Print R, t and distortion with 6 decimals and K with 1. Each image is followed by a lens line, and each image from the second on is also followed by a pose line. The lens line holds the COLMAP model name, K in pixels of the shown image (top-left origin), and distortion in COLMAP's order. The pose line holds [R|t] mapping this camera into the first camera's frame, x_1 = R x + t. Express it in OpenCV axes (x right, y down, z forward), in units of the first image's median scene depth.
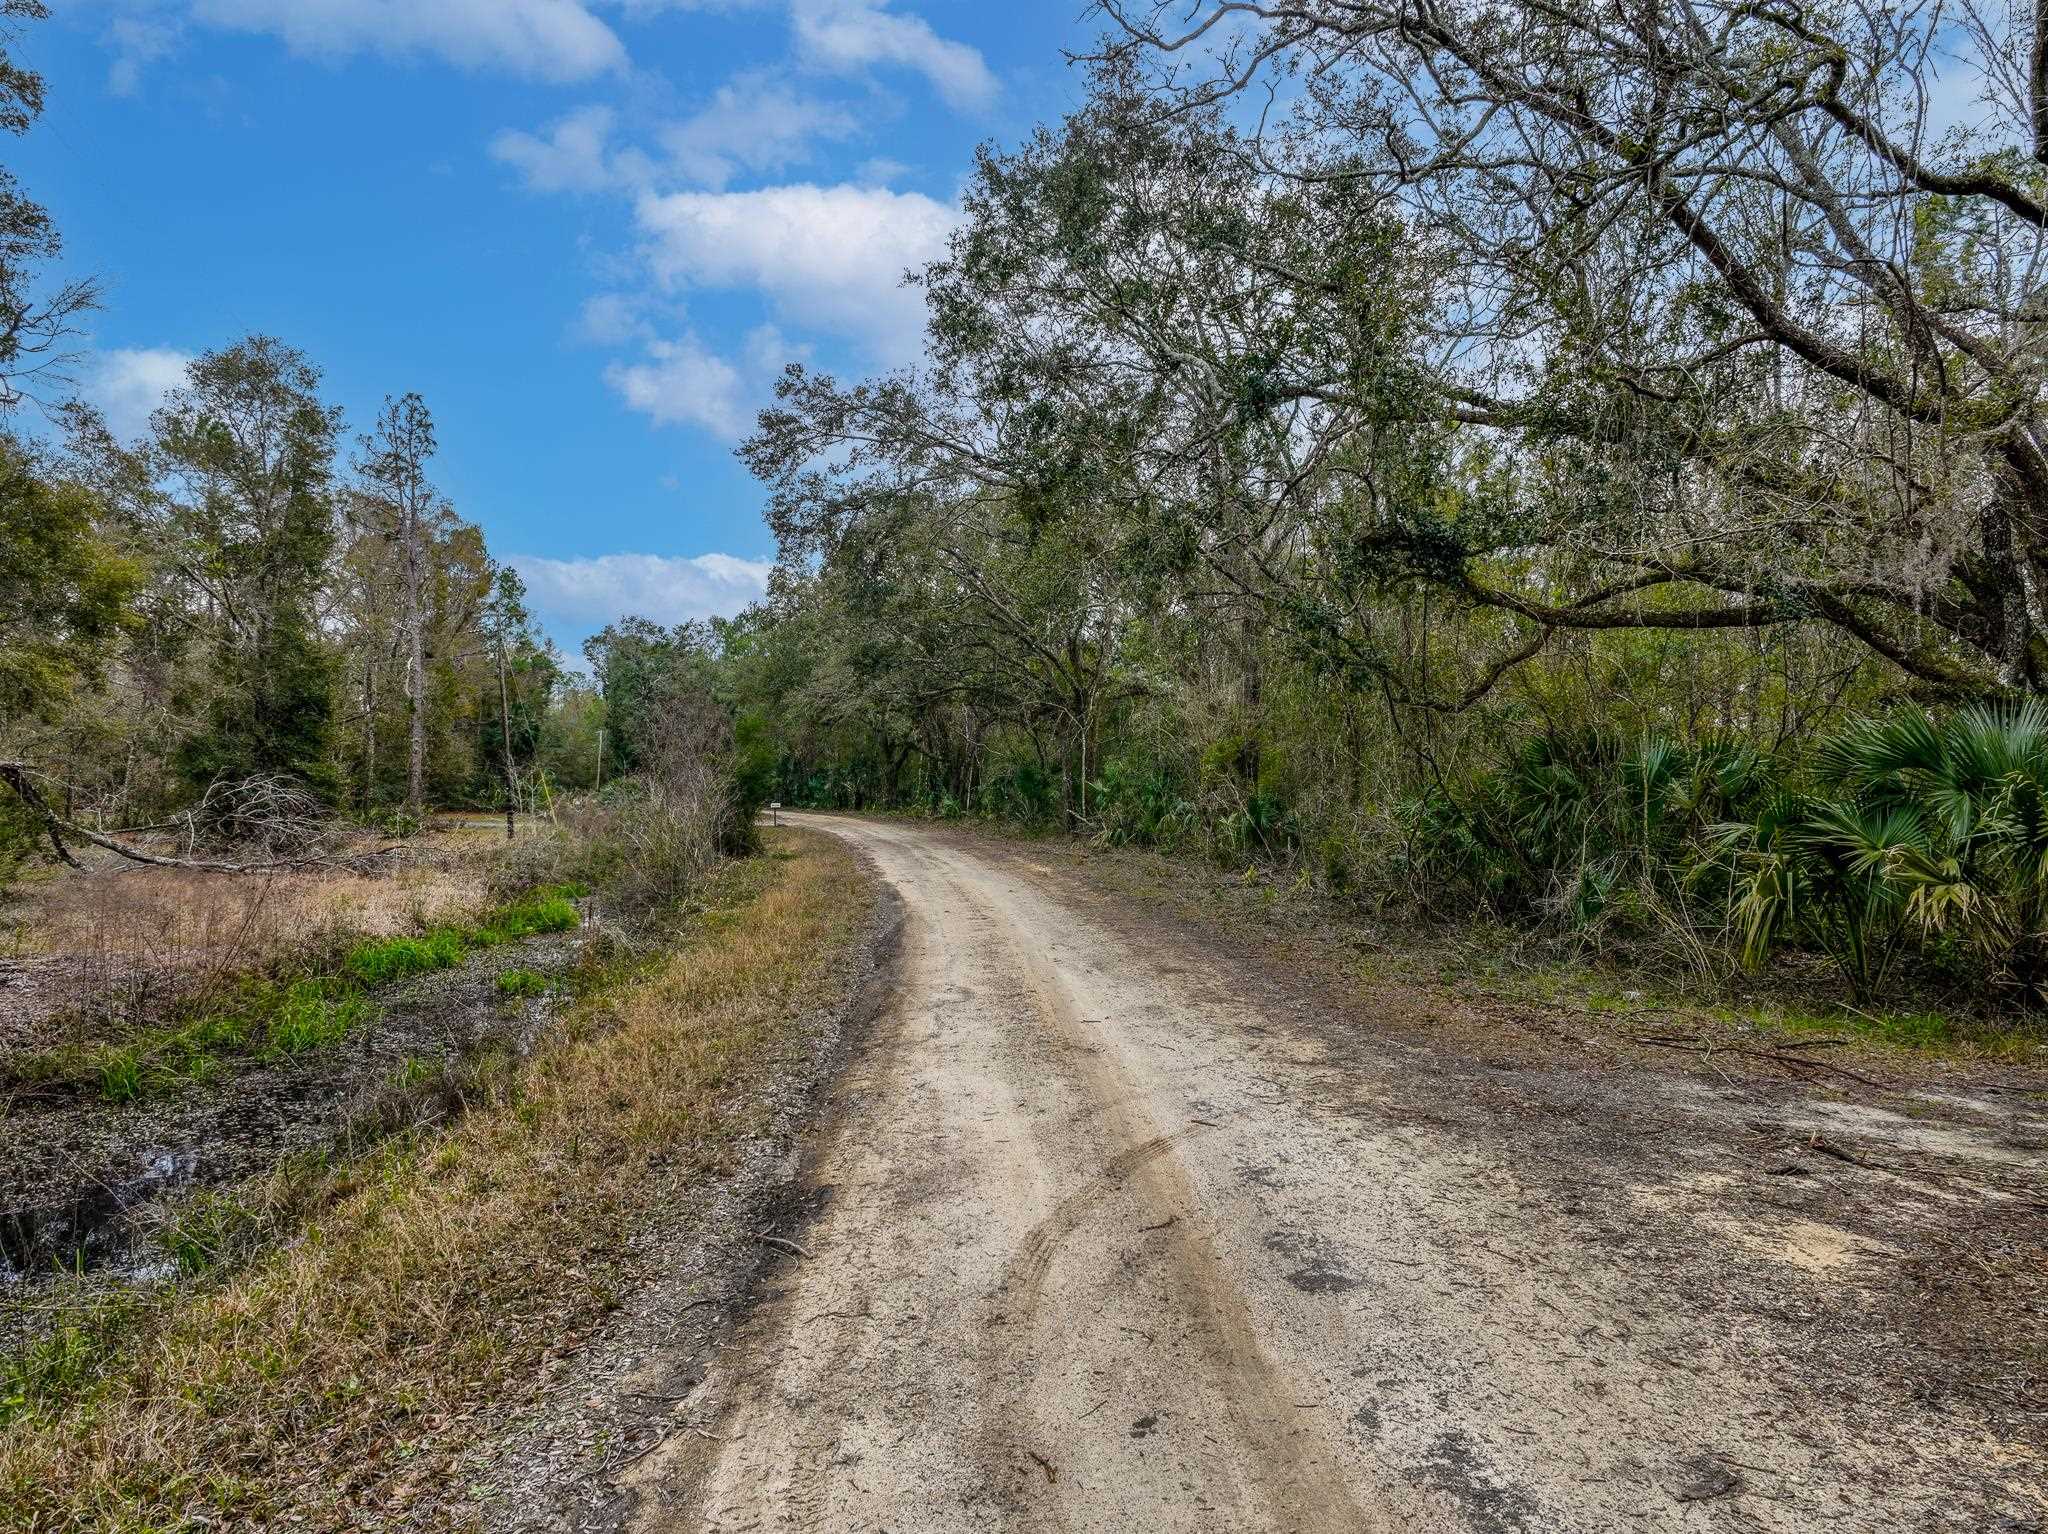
lens RADIAL K [[1455.9, 0, 1011.4], [0, 1455.9, 764.2], [0, 0, 1]] dist [-0.005184, 0.020923]
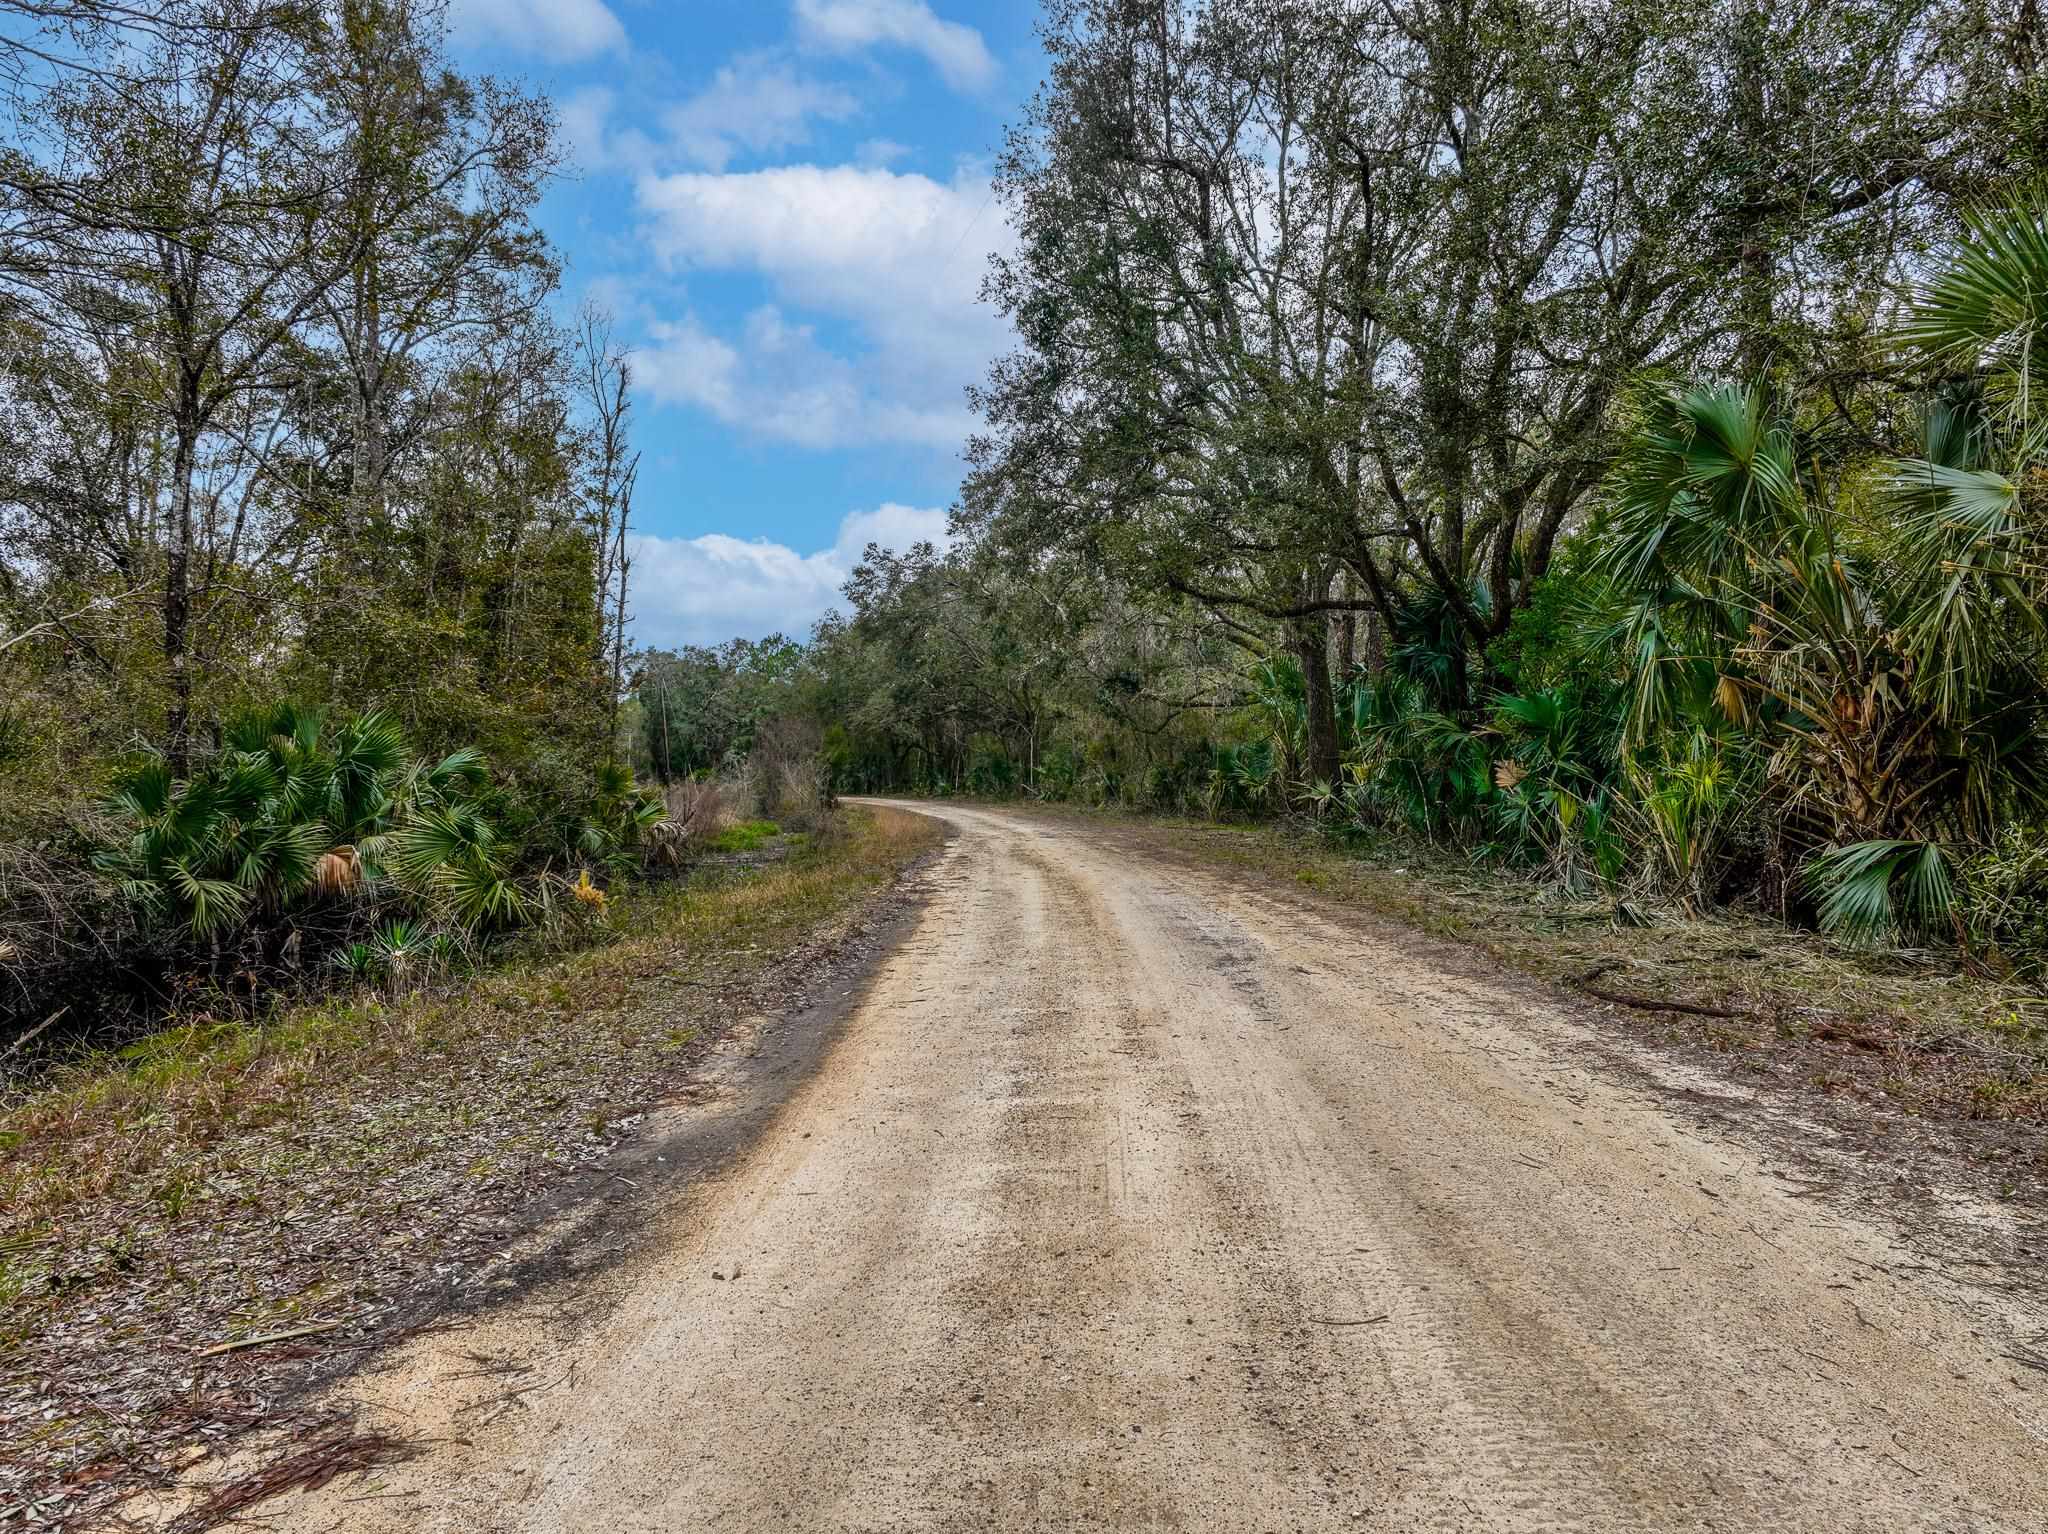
lens RADIAL K [[1455.9, 0, 1011.4], [0, 1455.9, 764.2], [0, 0, 1]] dist [-0.005184, 0.020923]
pose [[0.999897, 0.013449, 0.005031, 0.057186], [-0.013493, 0.999870, 0.008803, -0.016202], [-0.004912, -0.008870, 0.999949, -2.044359]]
